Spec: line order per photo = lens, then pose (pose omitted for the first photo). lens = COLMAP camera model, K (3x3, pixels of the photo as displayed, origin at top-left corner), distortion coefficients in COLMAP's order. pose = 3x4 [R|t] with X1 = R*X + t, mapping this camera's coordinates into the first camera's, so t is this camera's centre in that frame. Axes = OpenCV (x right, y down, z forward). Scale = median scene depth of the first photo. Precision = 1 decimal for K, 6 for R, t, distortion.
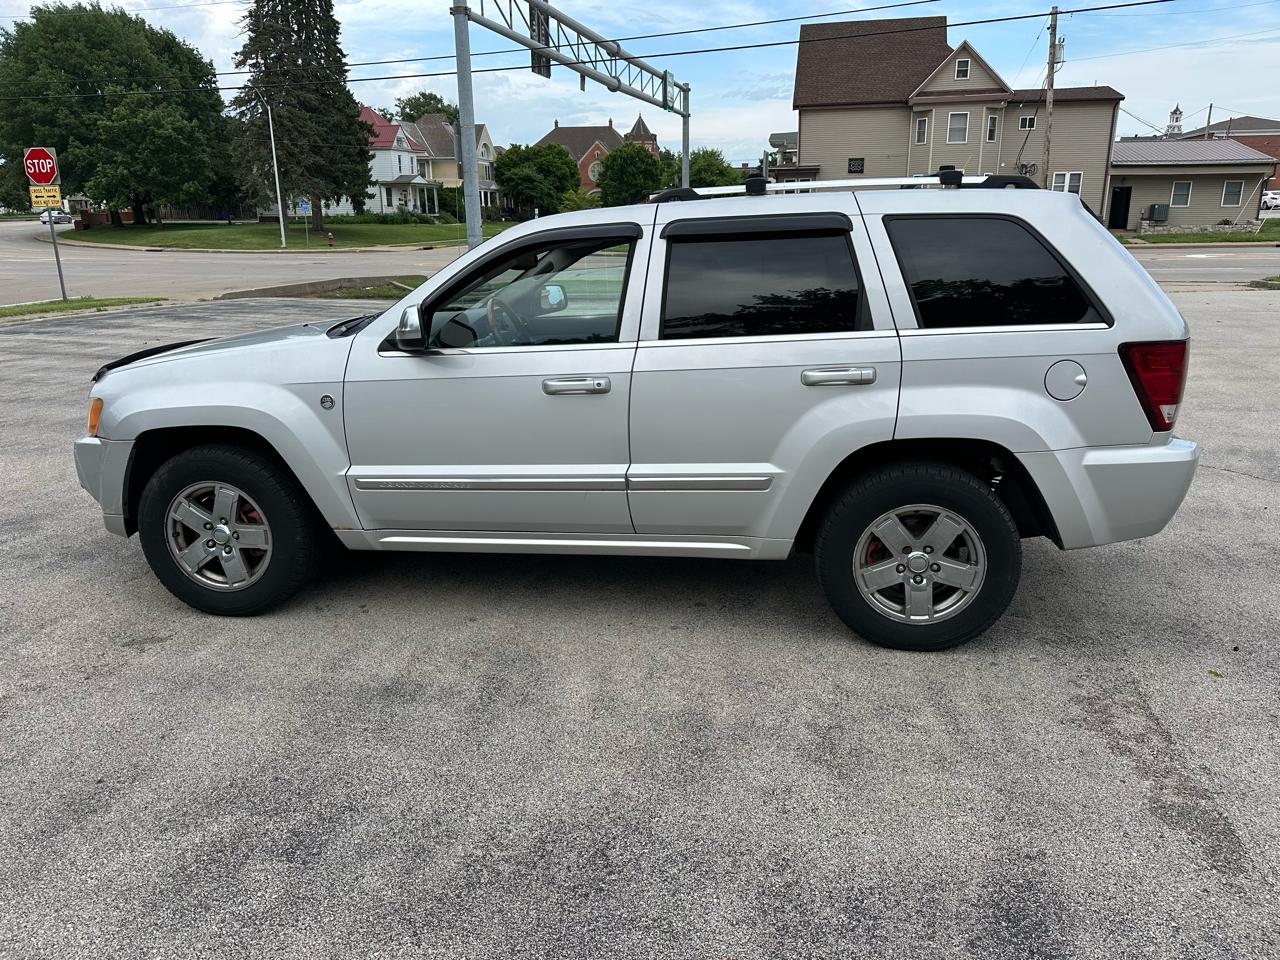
lens RADIAL K [[900.2, 0, 646.9], [0, 900.2, 482.5], [0, 0, 1]] dist [0.027343, -0.034399]
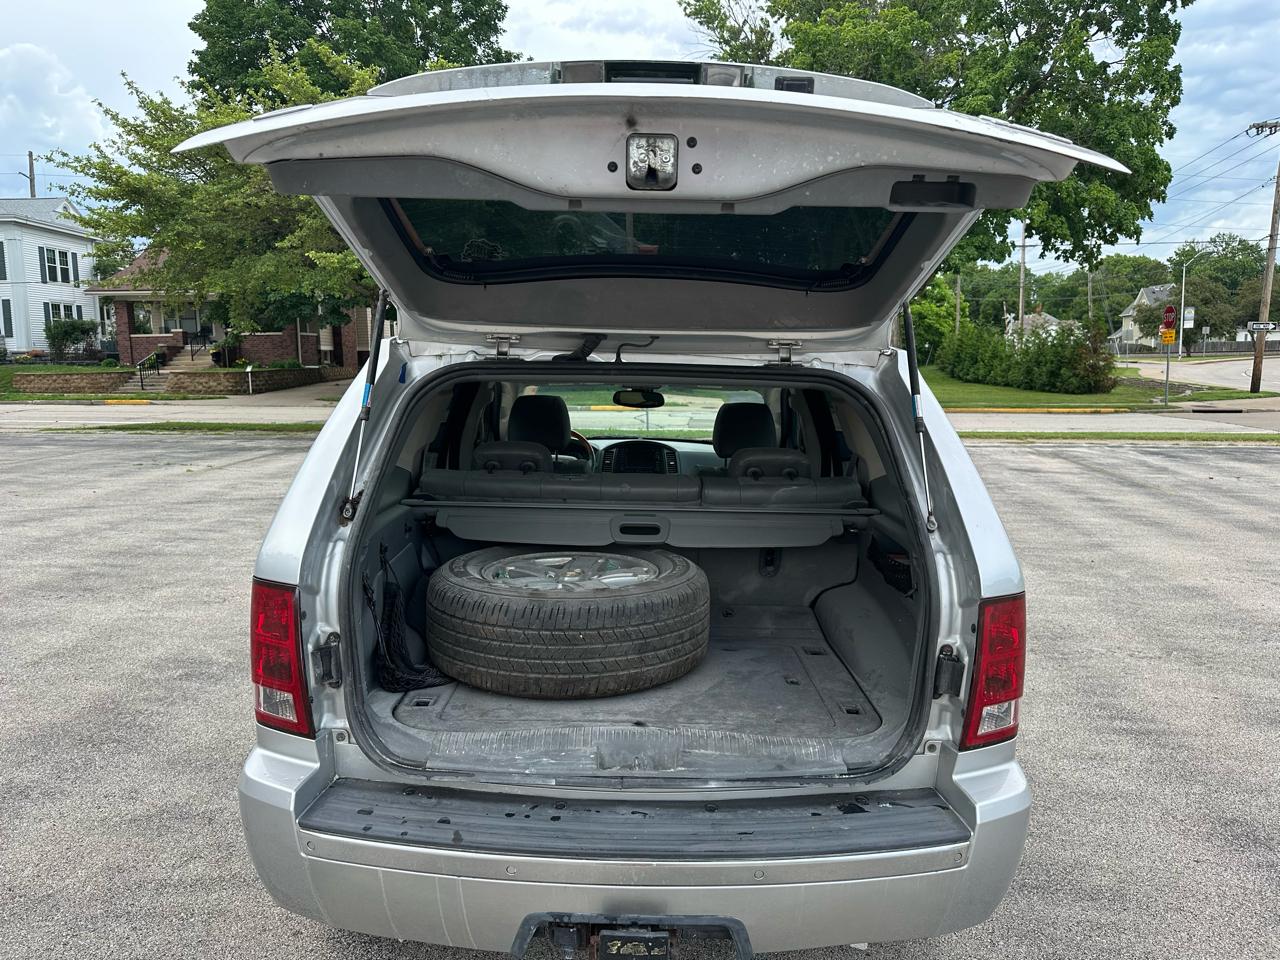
lens RADIAL K [[900.2, 0, 639.6], [0, 900.2, 472.0], [0, 0, 1]] dist [0.027343, -0.034399]
pose [[0.129859, 0.132413, -0.982651, 1.037276], [-0.271920, 0.957803, 0.093130, -0.300121], [0.953518, 0.255108, 0.160385, 0.971831]]
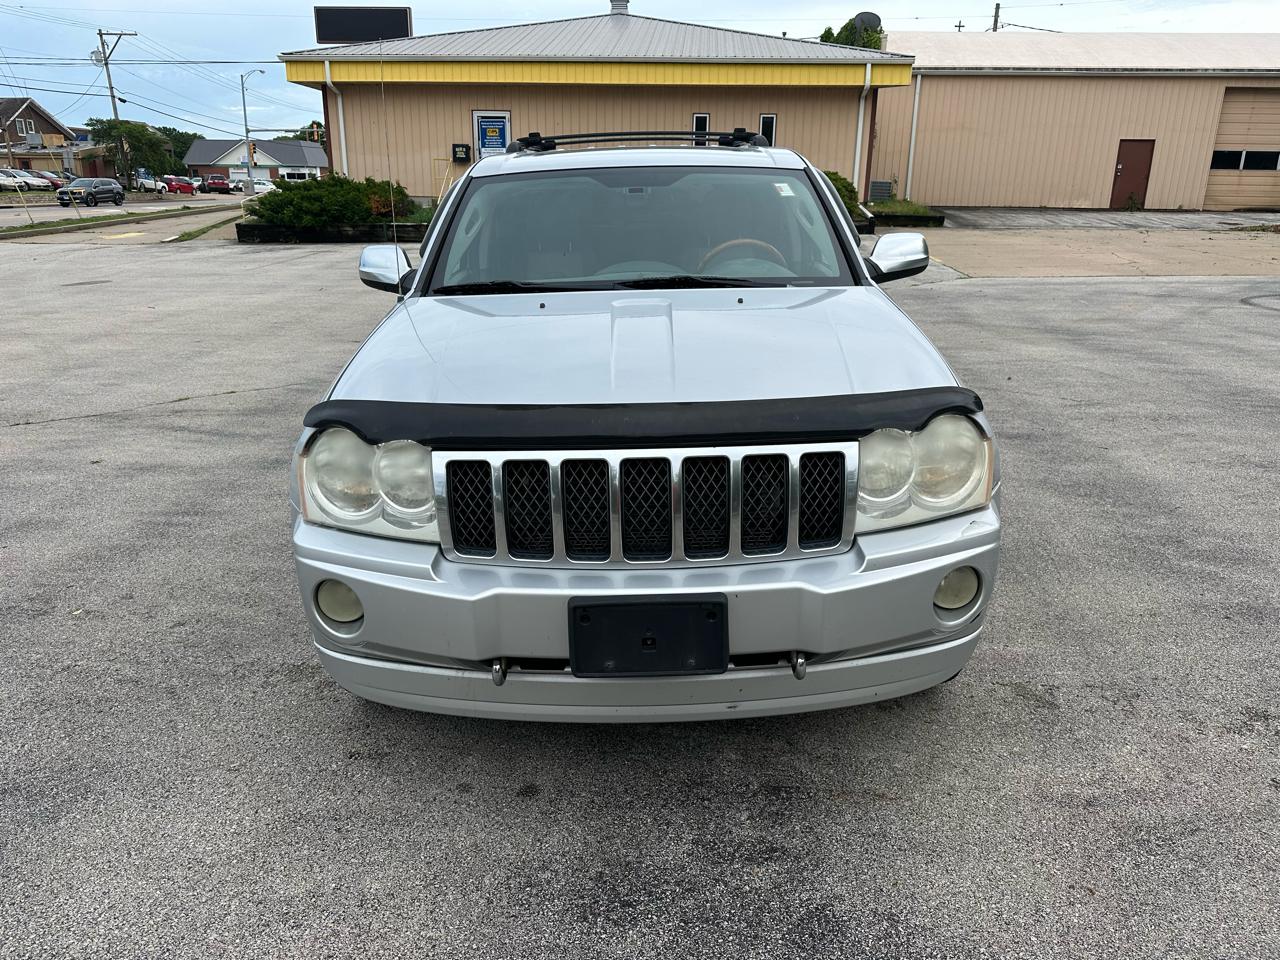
lens RADIAL K [[900.2, 0, 641.7], [0, 900.2, 471.4], [0, 0, 1]] dist [0.027343, -0.034399]
pose [[-0.132994, -0.282928, 0.949876, -1.160673], [0.275790, 0.909974, 0.309657, -0.317988], [-0.951973, 0.303148, -0.042992, 1.266701]]
